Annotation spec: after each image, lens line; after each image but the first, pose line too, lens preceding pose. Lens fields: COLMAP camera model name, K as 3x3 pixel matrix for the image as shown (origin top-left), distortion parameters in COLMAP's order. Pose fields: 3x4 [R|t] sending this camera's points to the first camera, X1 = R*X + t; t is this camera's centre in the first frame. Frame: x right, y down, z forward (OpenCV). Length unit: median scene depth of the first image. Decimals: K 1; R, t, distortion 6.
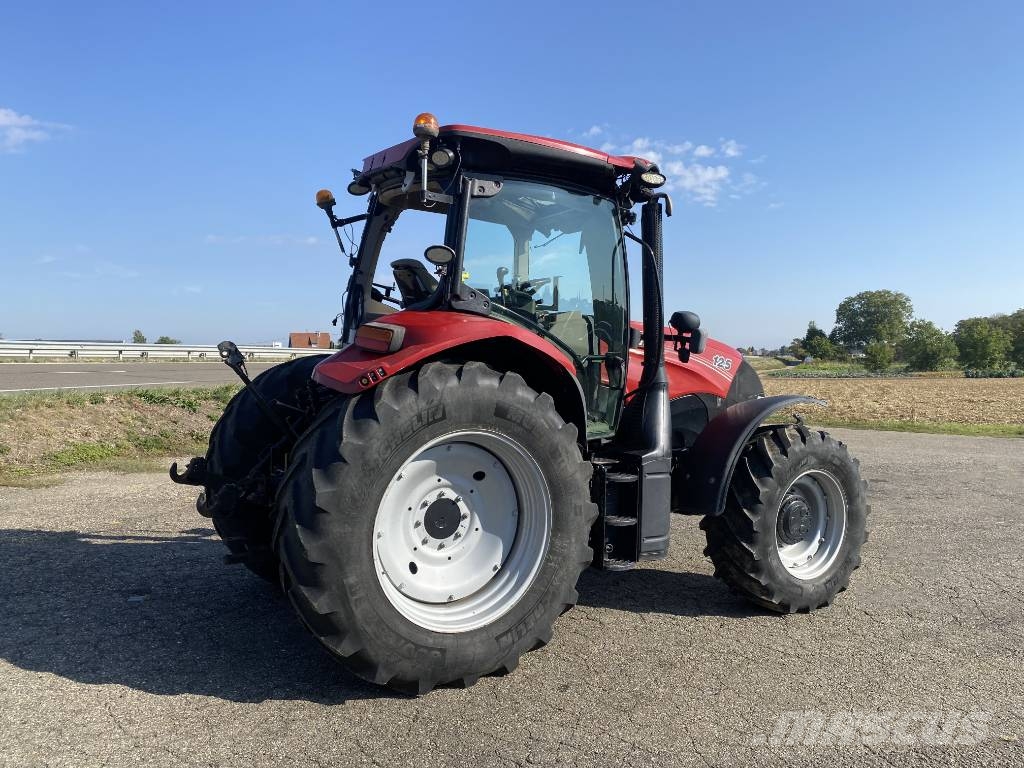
lens RADIAL K [[783.4, 0, 525.0], [0, 783.4, 381.0], [0, 0, 1]] dist [0.013038, -0.003410]
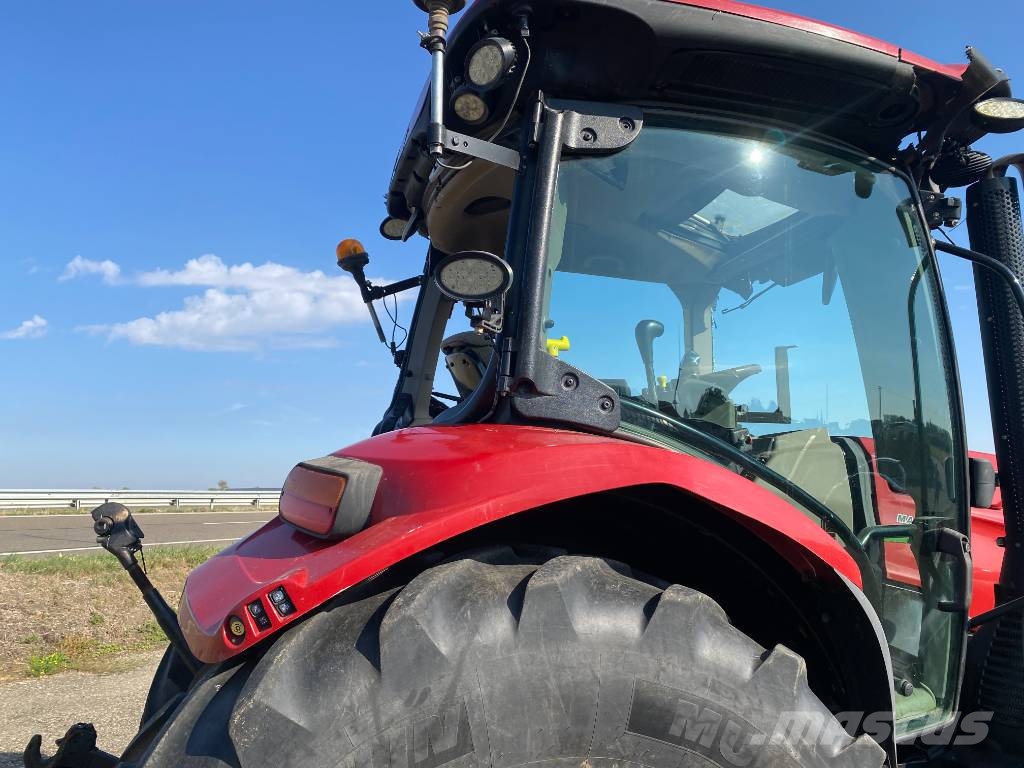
lens RADIAL K [[718.0, 0, 509.4], [0, 718.0, 397.3], [0, 0, 1]] dist [0.028807, -0.021911]
pose [[0.963430, -0.047244, -0.263764, -0.001204], [0.002429, 0.985834, -0.167706, -0.040607], [0.267951, 0.160932, 0.949896, 0.643152]]
